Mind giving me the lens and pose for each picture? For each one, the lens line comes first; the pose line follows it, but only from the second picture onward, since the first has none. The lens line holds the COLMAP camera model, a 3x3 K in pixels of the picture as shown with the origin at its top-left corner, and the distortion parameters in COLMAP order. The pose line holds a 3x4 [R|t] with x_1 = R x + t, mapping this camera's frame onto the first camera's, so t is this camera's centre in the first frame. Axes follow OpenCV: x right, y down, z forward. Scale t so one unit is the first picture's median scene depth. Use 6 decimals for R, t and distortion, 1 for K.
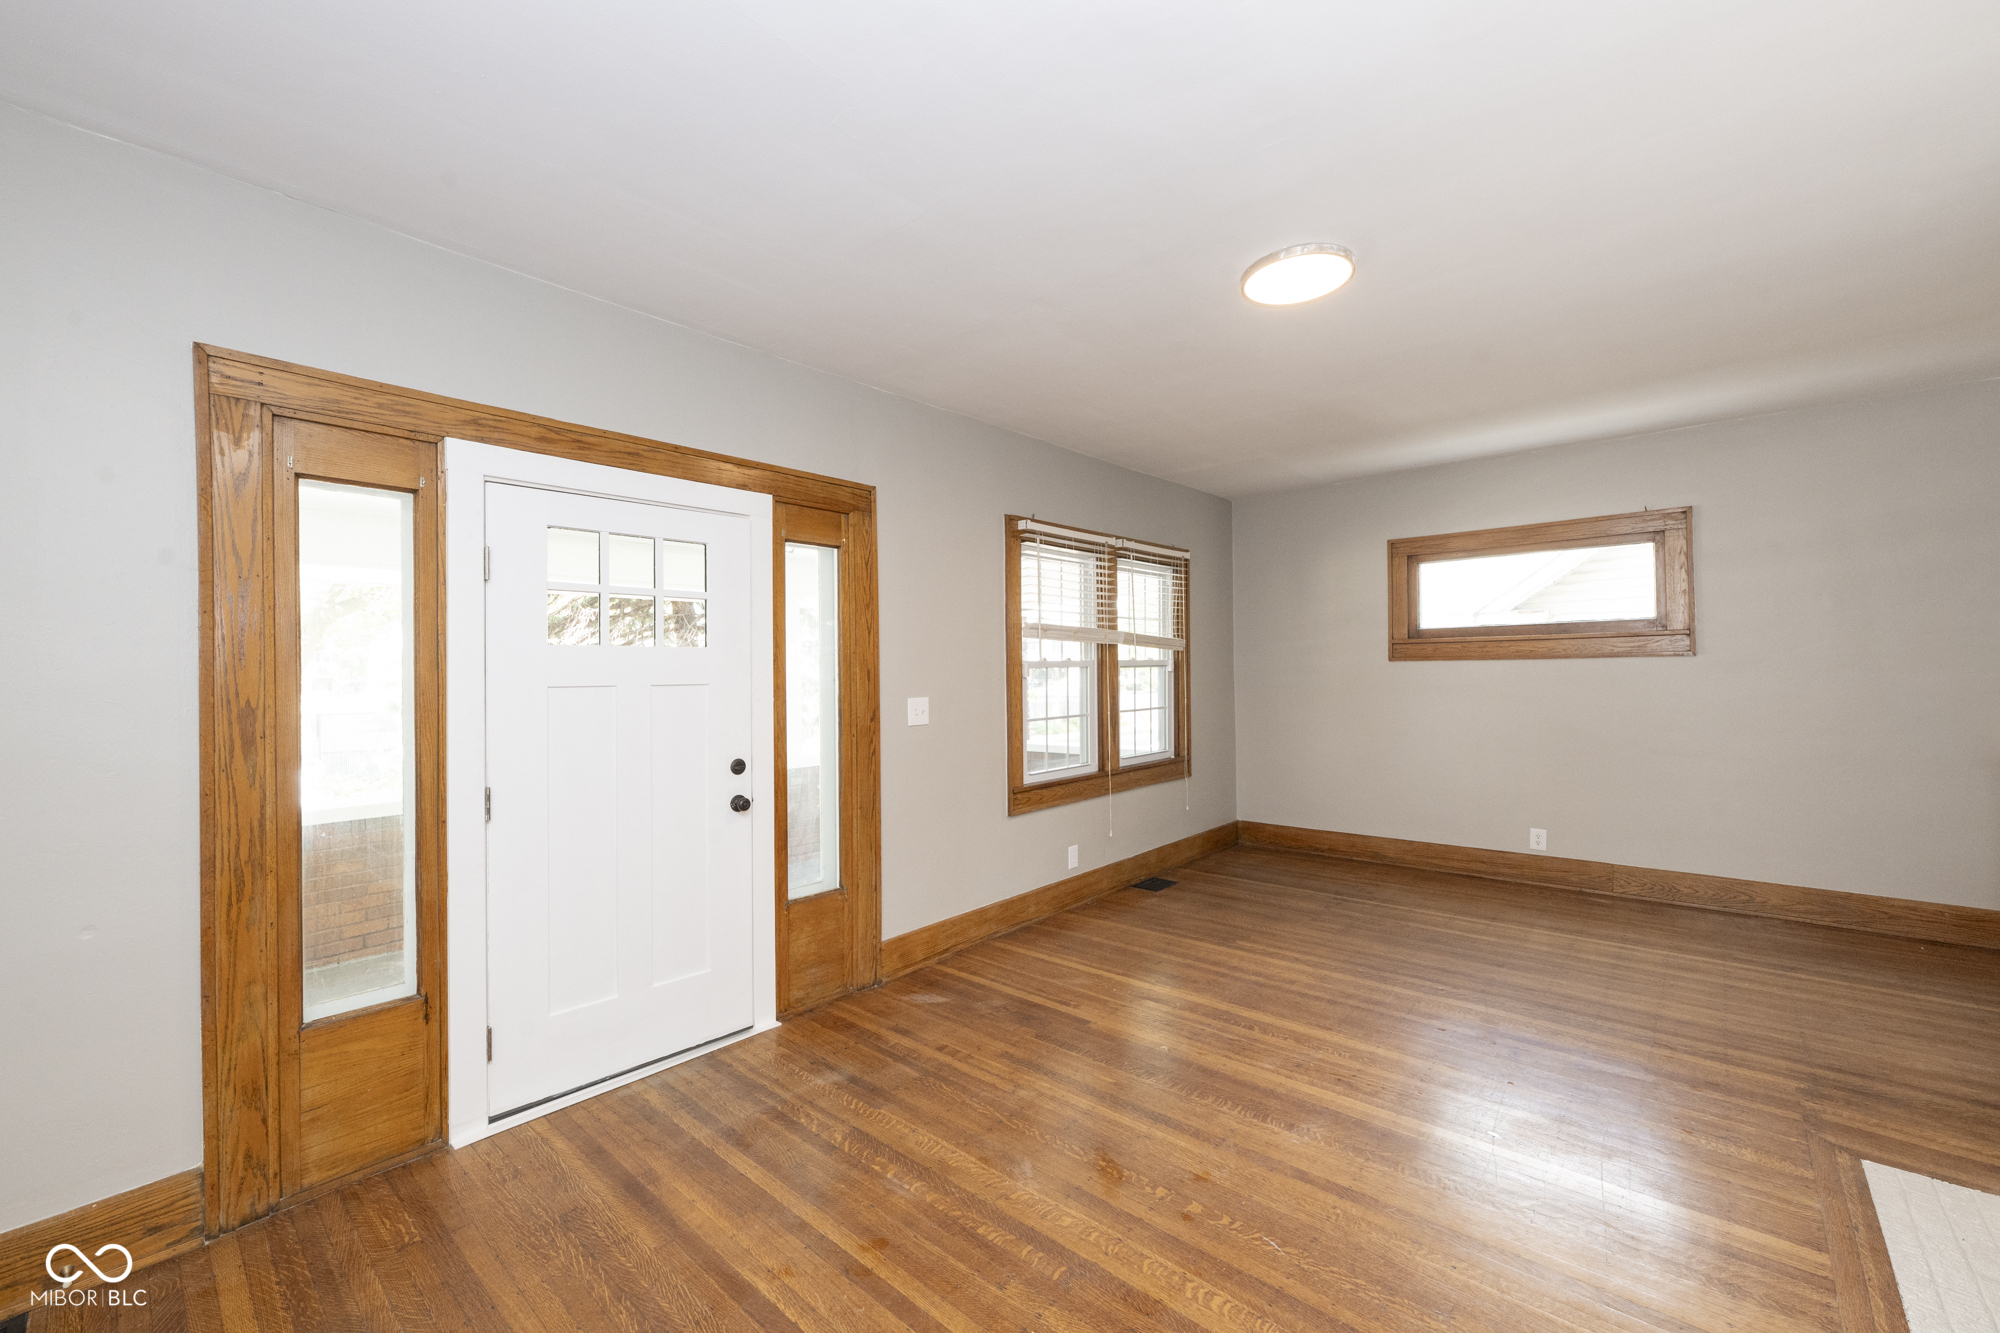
lens RADIAL K [[810.8, 0, 996.0], [0, 810.8, 645.5], [0, 0, 1]] dist [-0.000606, 0.000197]
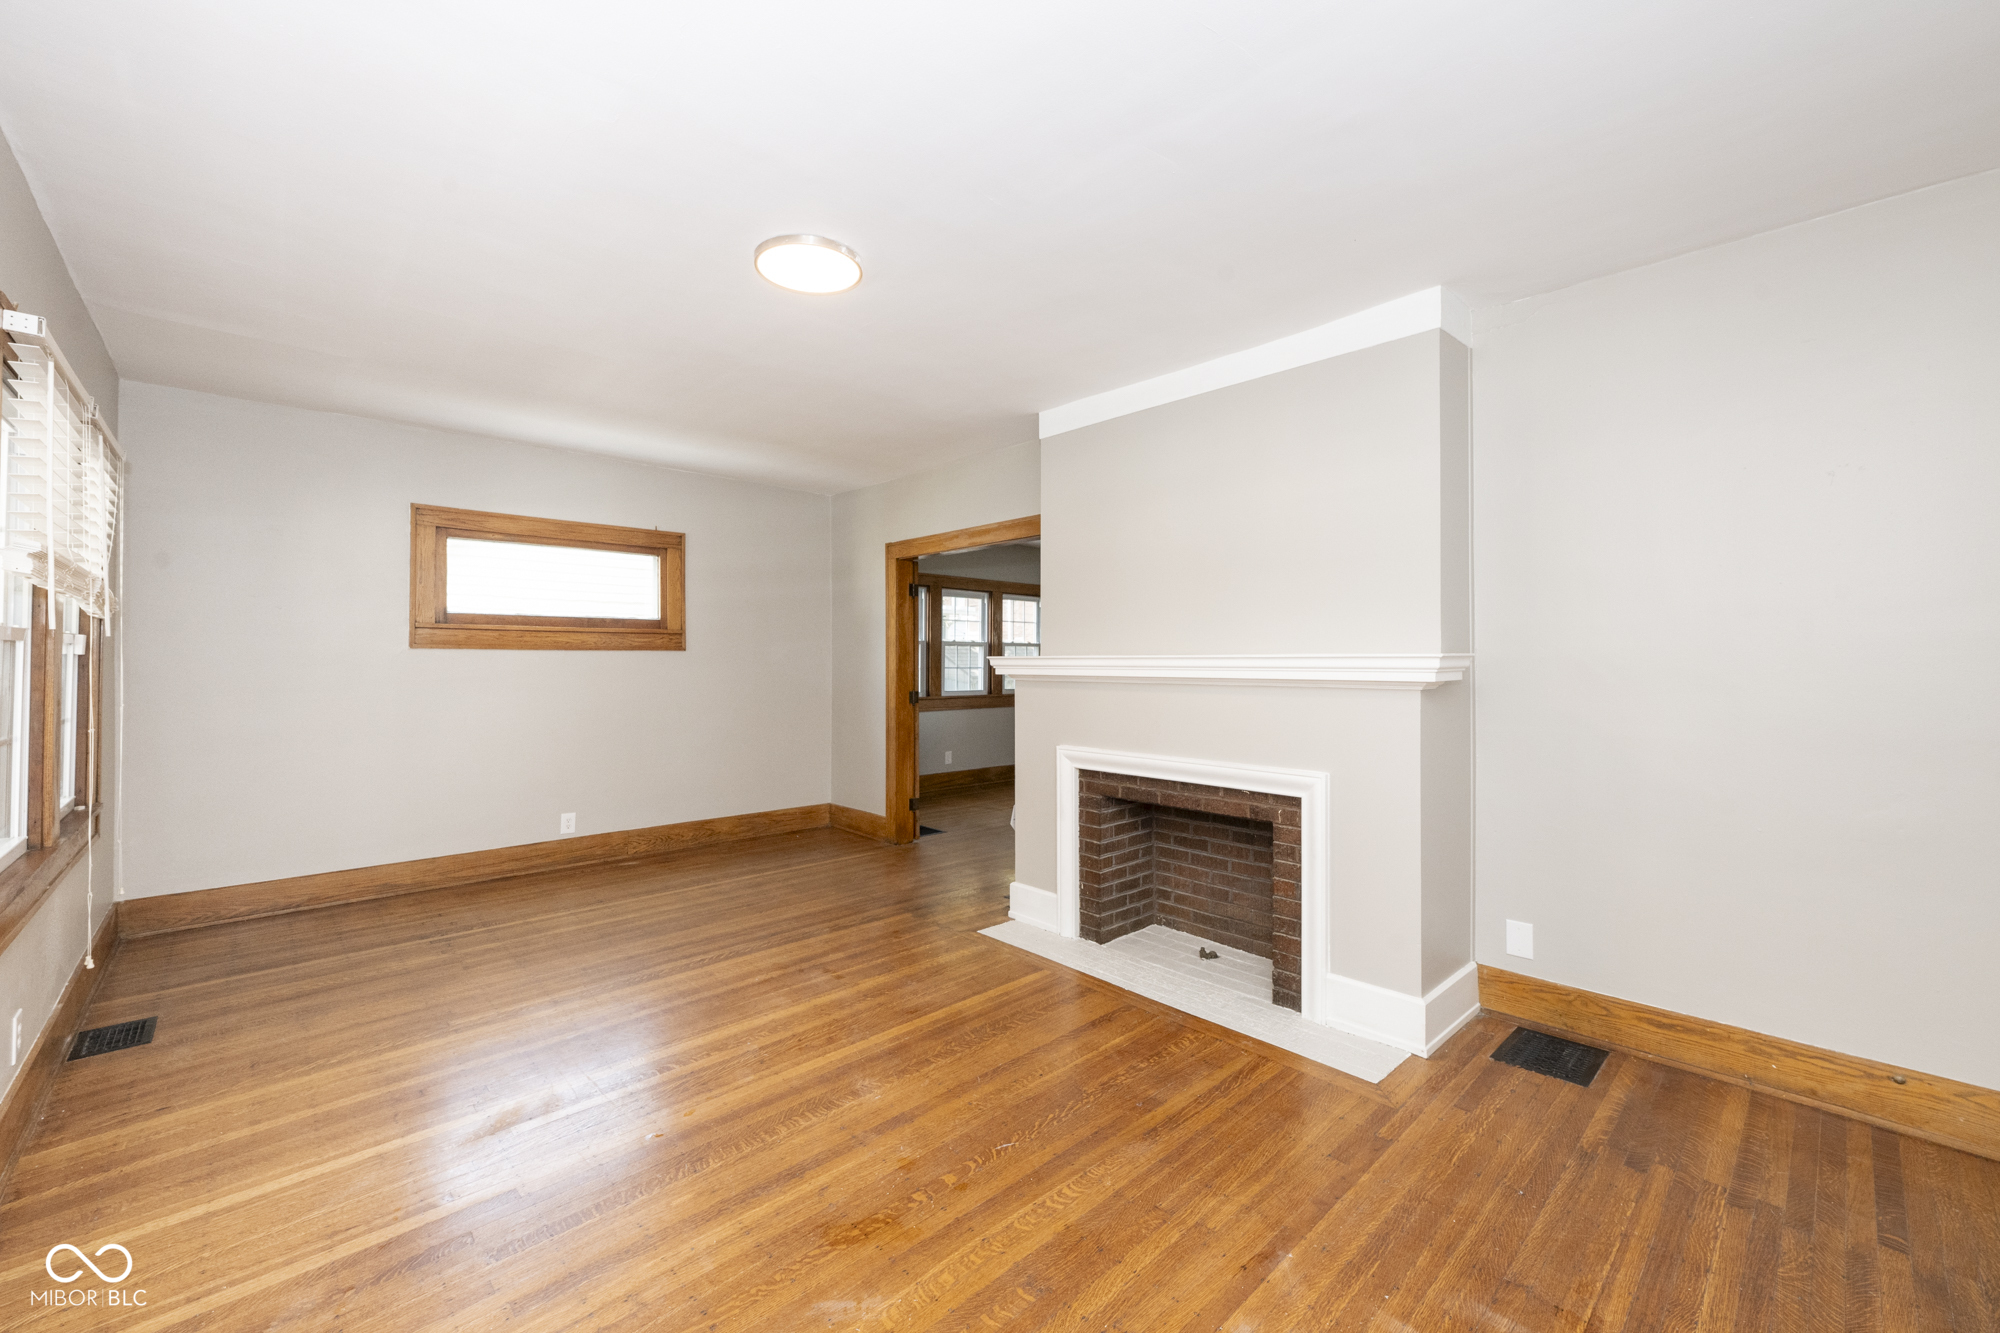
lens RADIAL K [[810.8, 0, 996.0], [0, 810.8, 645.5], [0, 0, 1]] dist [-0.000606, 0.000197]
pose [[0.074430, 0.032735, 0.996689, -0.352579], [-0.031593, 0.999037, -0.030453, 0.026766], [-0.996726, -0.029222, 0.075392, 0.401207]]
